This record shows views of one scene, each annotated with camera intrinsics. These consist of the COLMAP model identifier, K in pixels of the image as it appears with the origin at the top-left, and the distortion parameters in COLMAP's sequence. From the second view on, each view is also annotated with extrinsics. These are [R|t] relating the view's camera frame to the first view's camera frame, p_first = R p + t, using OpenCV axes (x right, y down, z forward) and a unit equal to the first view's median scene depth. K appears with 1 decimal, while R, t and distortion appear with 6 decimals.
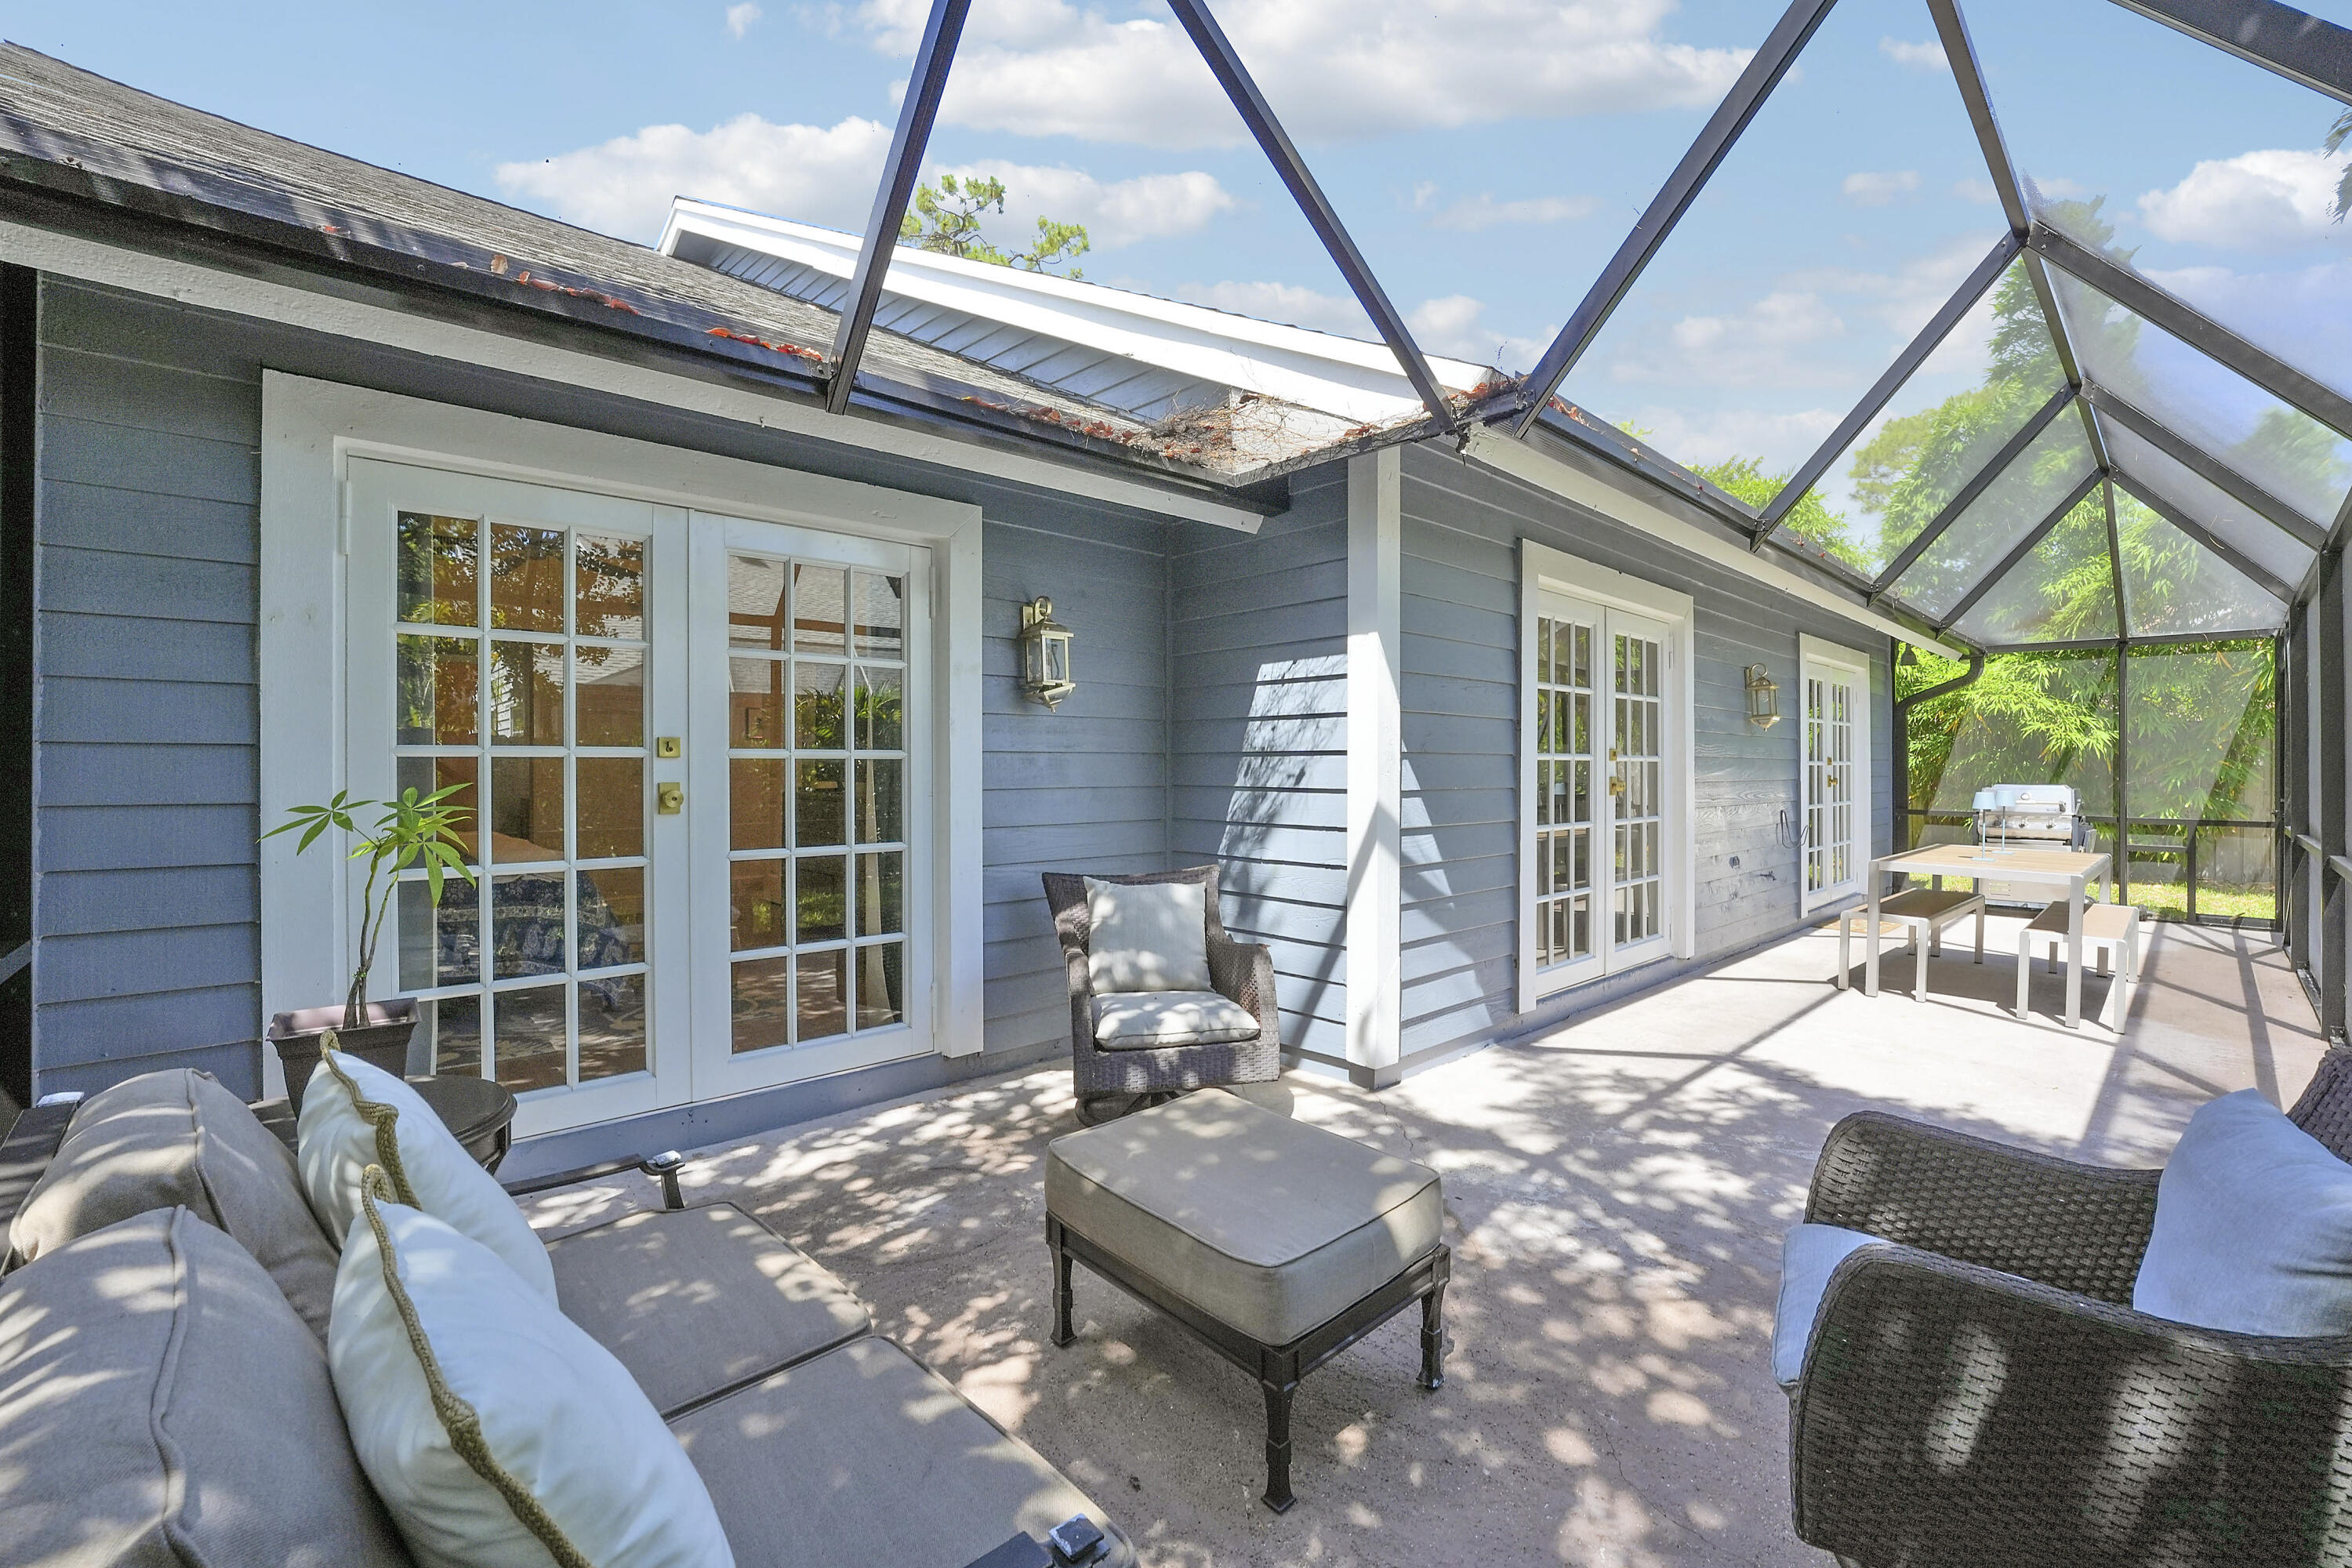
lens RADIAL K [[956.4, 0, 1186.5], [0, 956.4, 765.7], [0, 0, 1]] dist [0.000088, -0.000029]
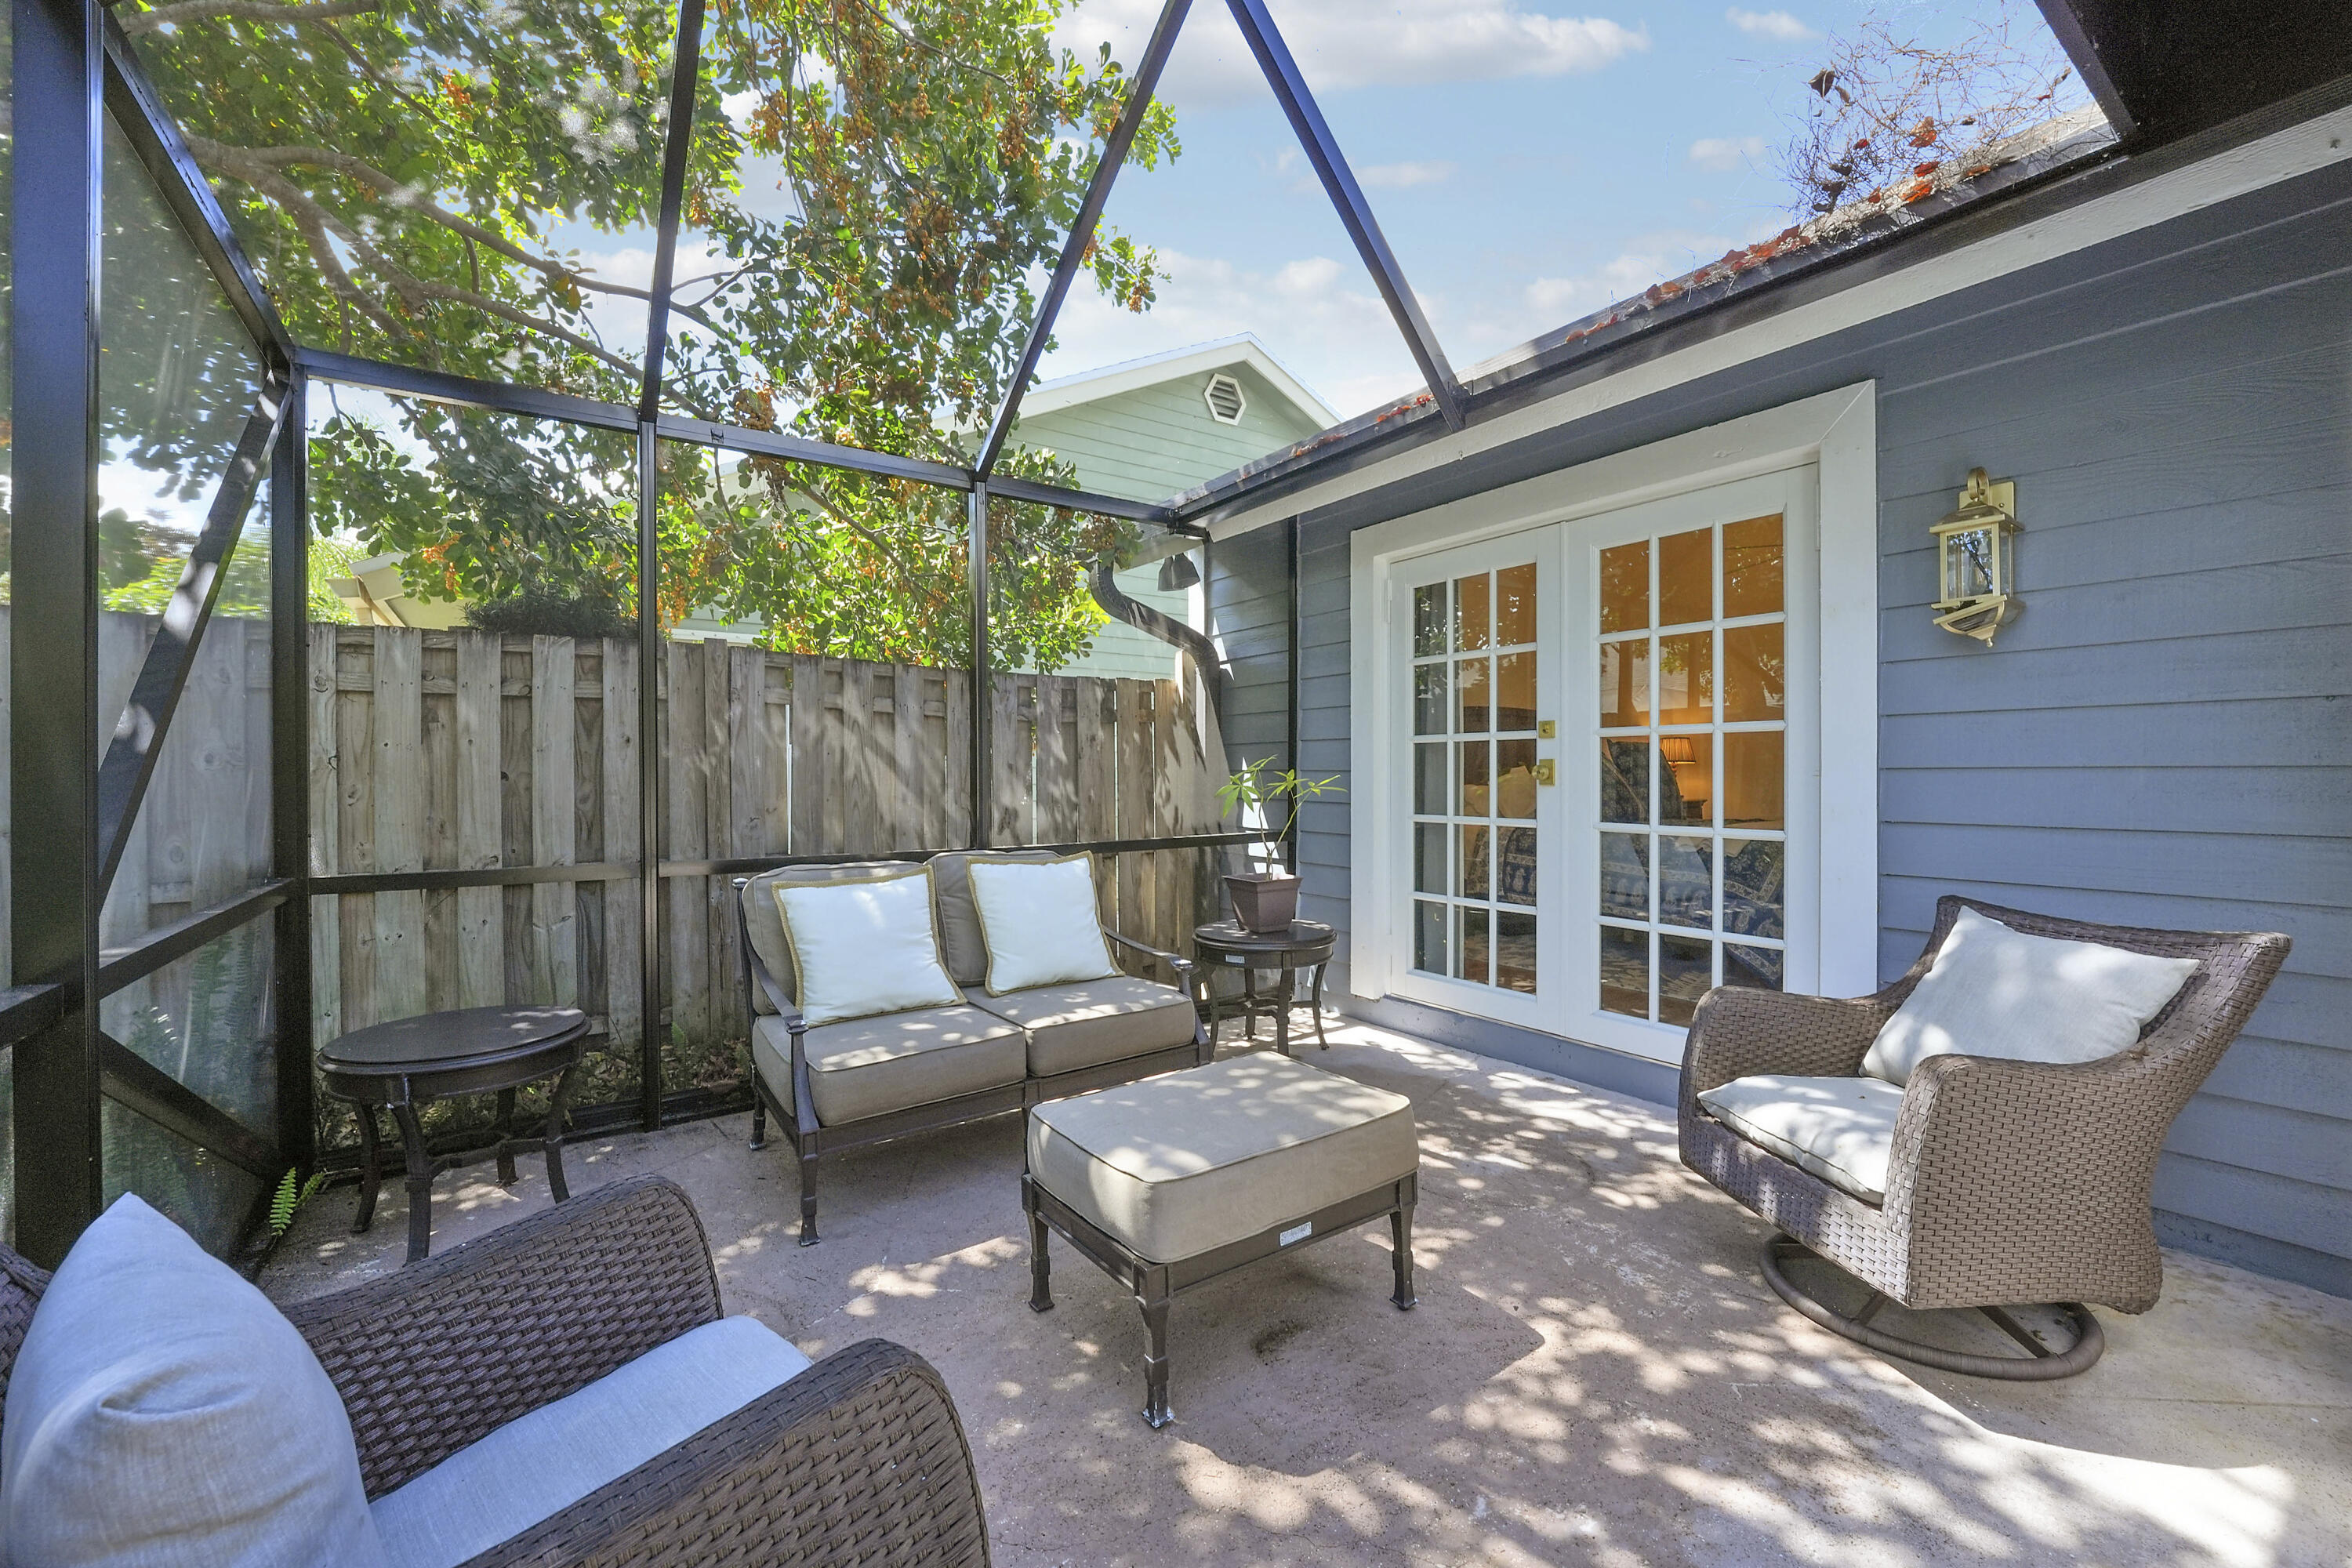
lens RADIAL K [[956.4, 0, 1183.1], [0, 956.4, 789.9], [0, 0, 1]] dist [0.000088, -0.000029]
pose [[-0.096634, 0.020346, -0.995112, 0.728720], [0.007291, 0.999779, 0.019733, 0.030502], [0.995293, -0.005348, -0.096761, 0.707750]]
